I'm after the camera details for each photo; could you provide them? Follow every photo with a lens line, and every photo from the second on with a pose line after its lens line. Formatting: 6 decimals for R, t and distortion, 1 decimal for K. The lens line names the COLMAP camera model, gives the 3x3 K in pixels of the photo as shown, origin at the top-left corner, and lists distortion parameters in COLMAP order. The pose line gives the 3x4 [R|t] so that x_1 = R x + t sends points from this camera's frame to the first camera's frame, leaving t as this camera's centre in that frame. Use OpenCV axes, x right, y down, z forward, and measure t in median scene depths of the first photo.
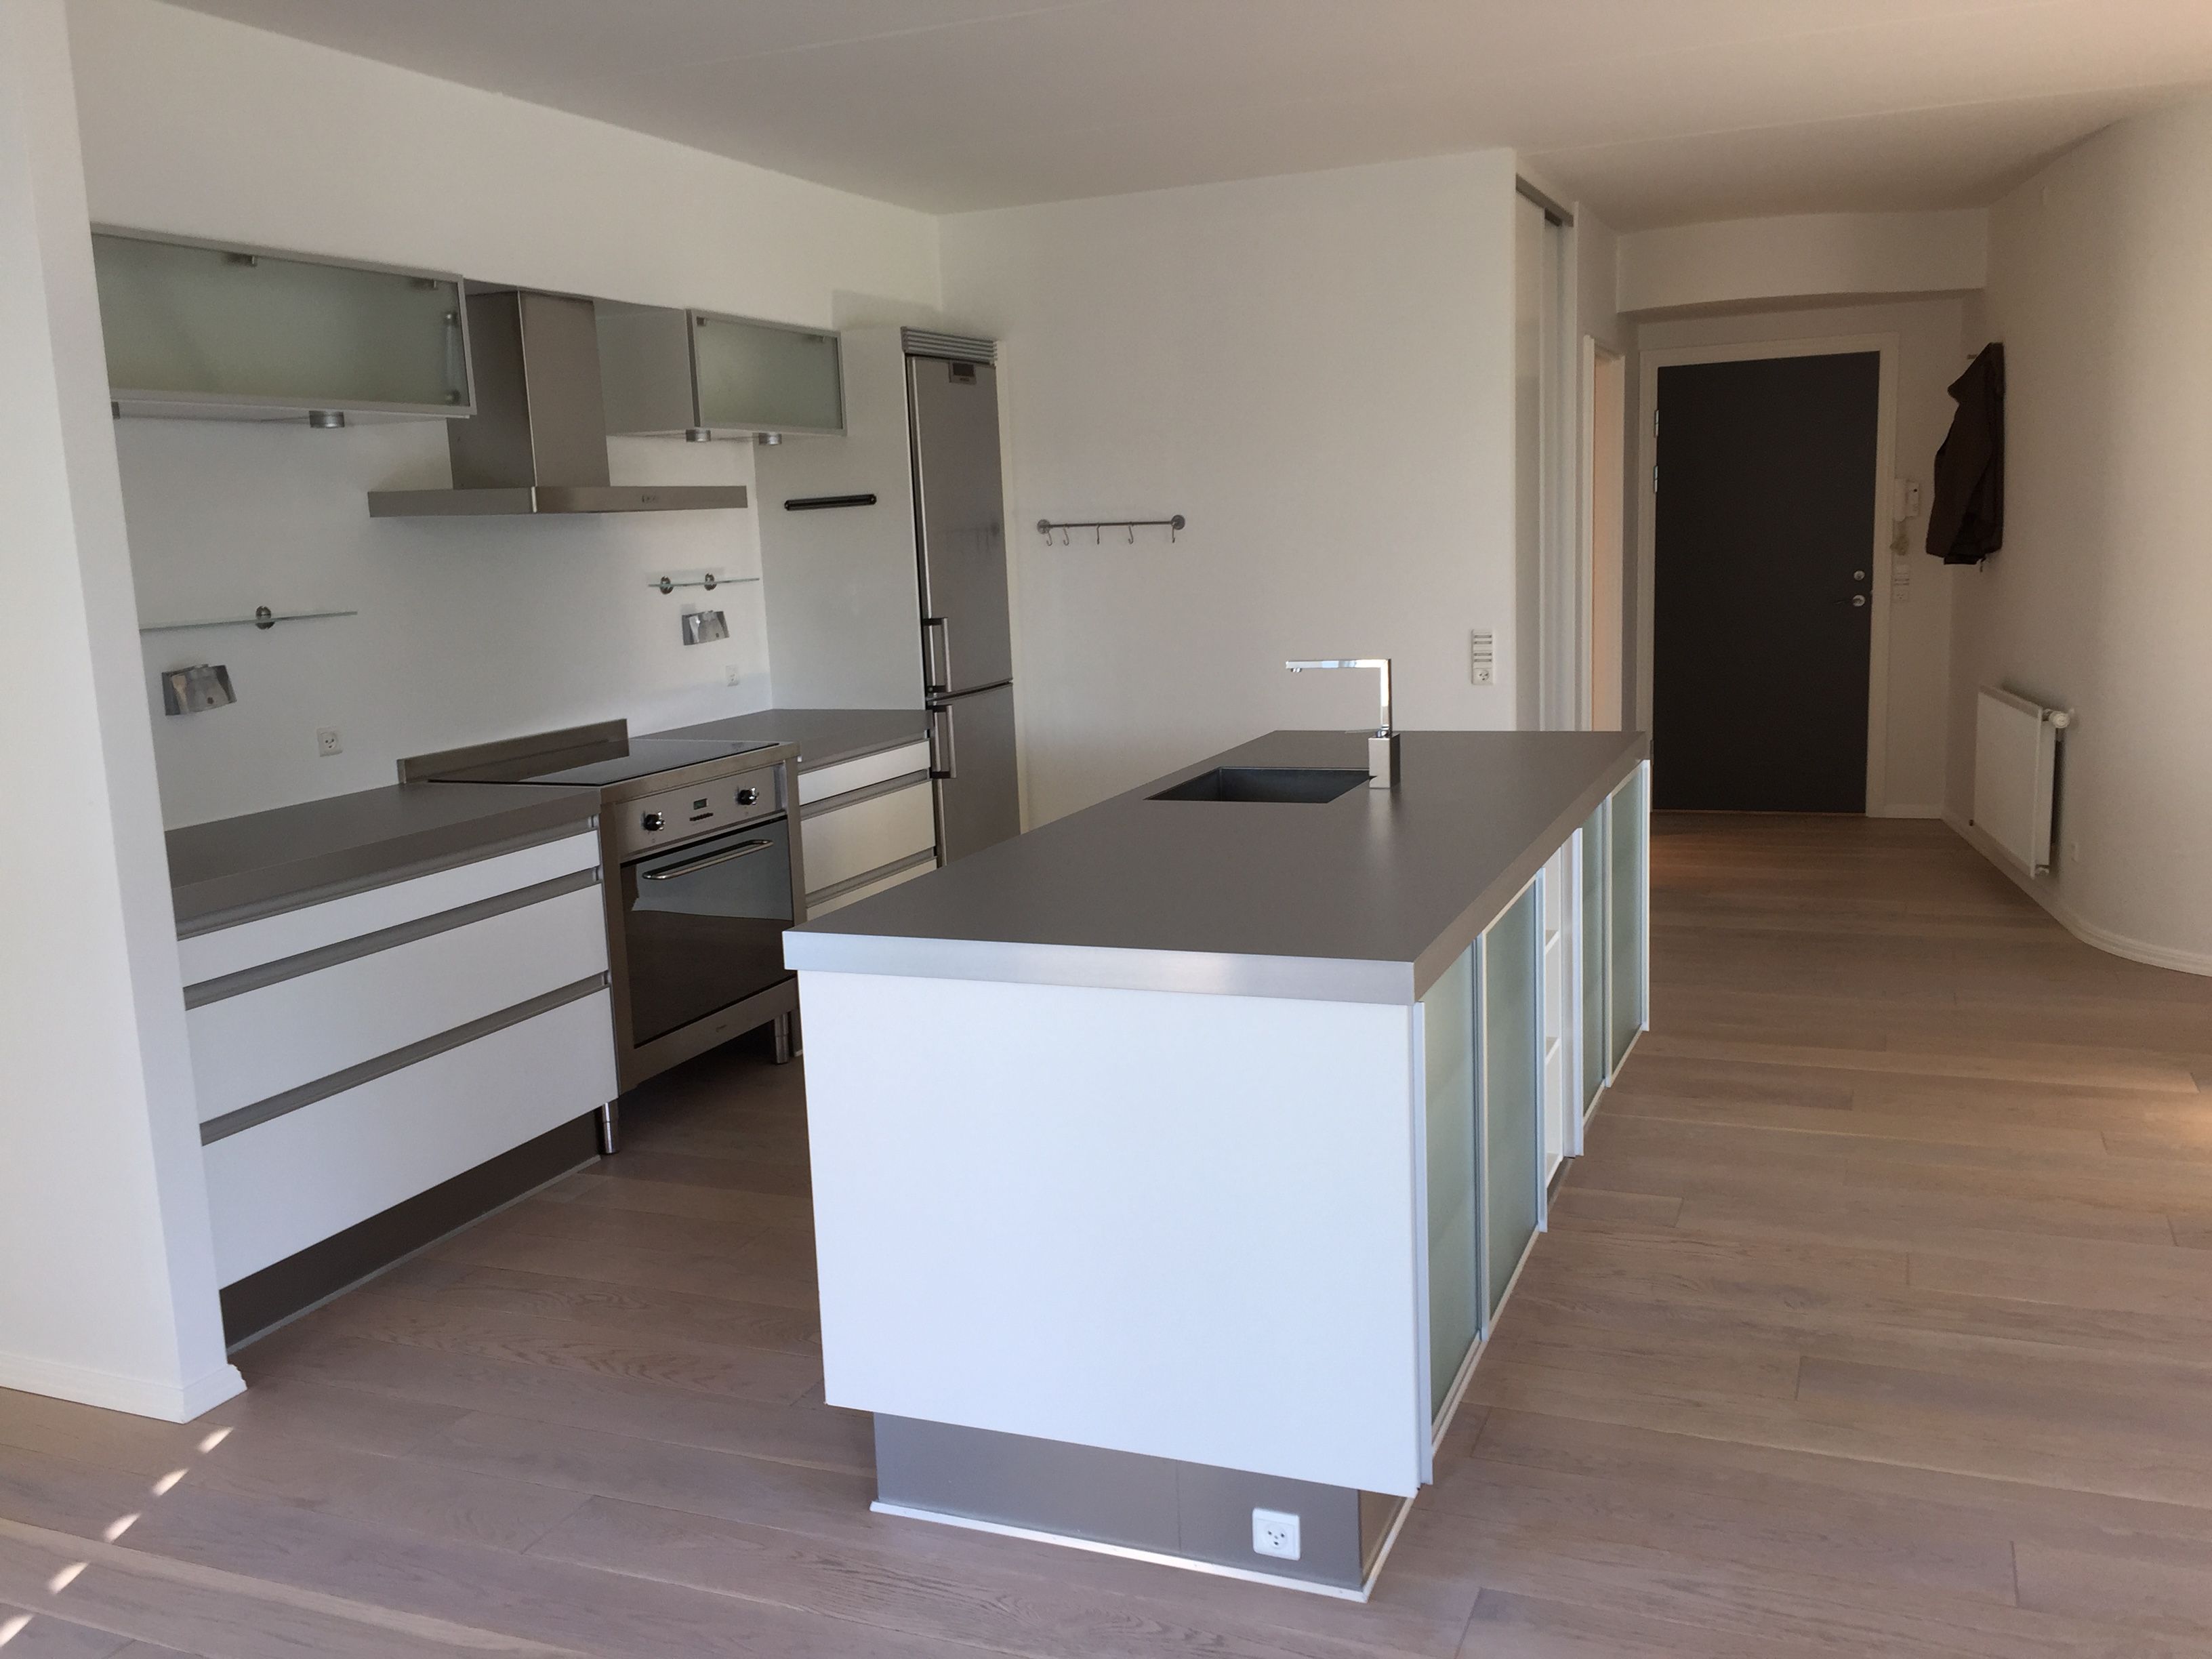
lens RADIAL K [[1894.6, 0, 1106.0], [0, 1894.6, 829.5], [0, 0, 1]] dist [0.136676, -0.172273]
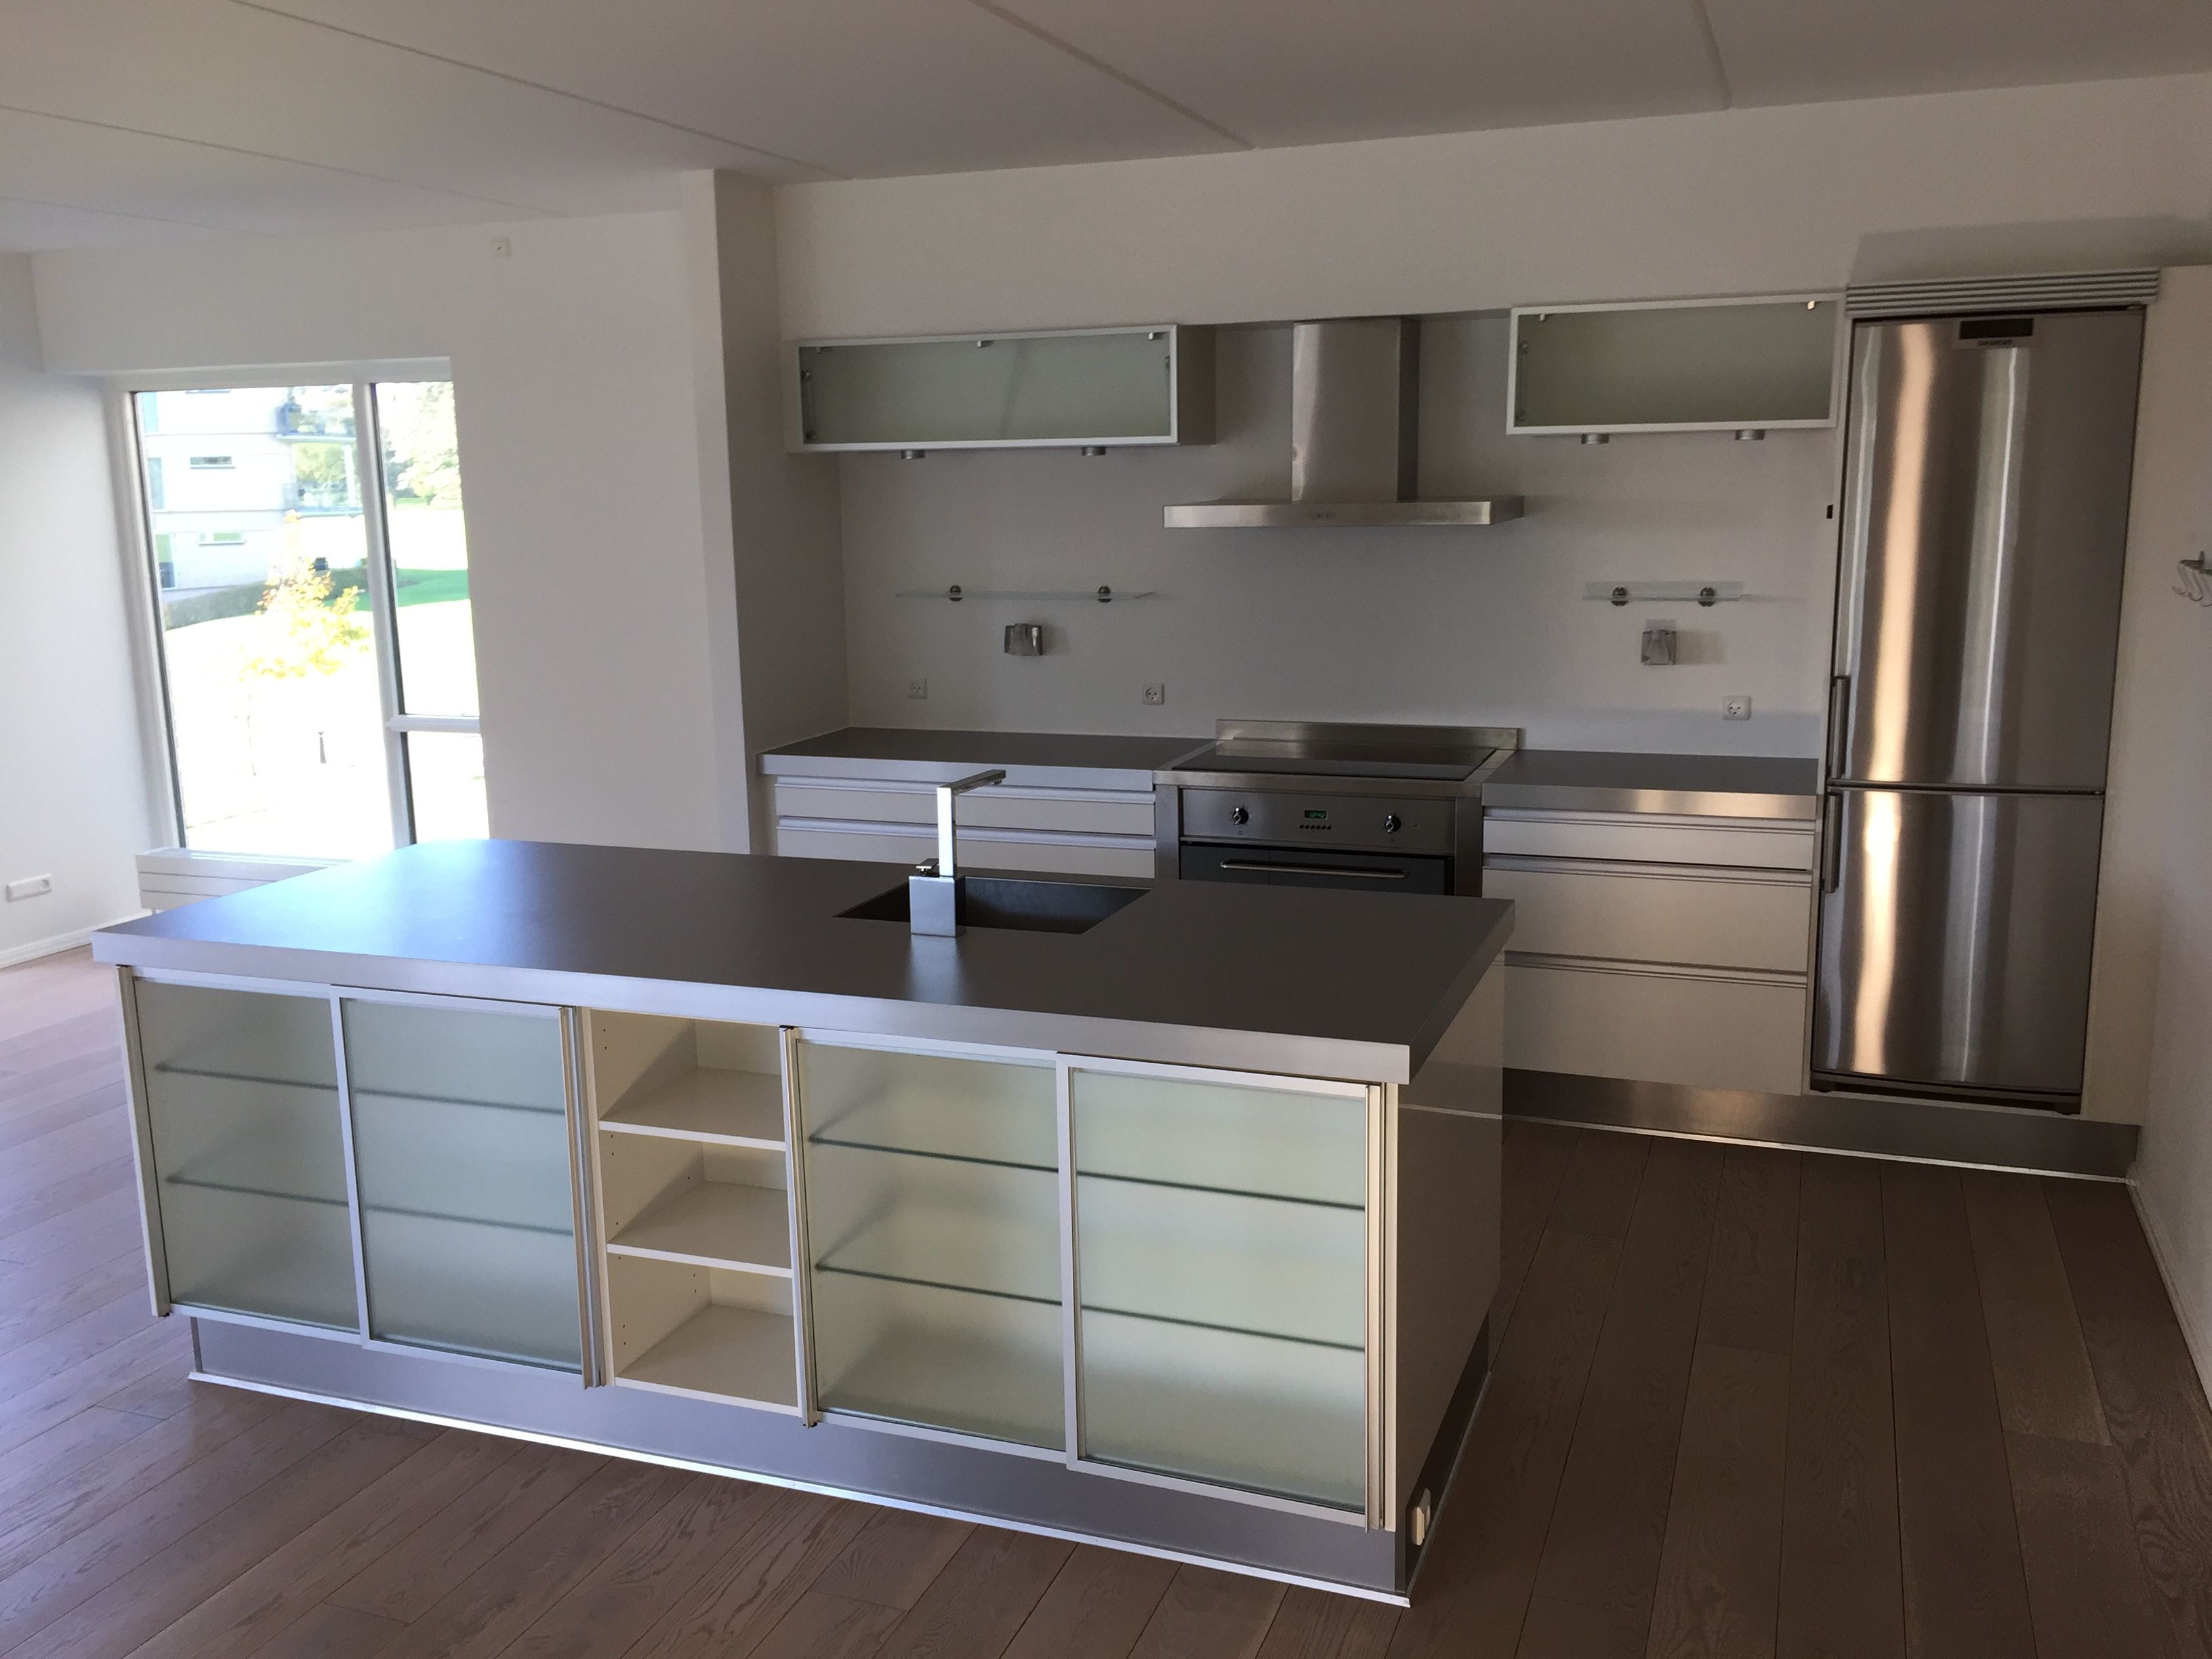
lens RADIAL K [[1894.6, 0, 1106.0], [0, 1894.6, 829.5], [0, 0, 1]] dist [0.136676, -0.172273]
pose [[0.030674, 0.232367, -0.972144, 0.677920], [-0.148486, 0.962869, 0.225465, -0.190521], [0.988439, 0.137434, 0.064039, 0.714716]]
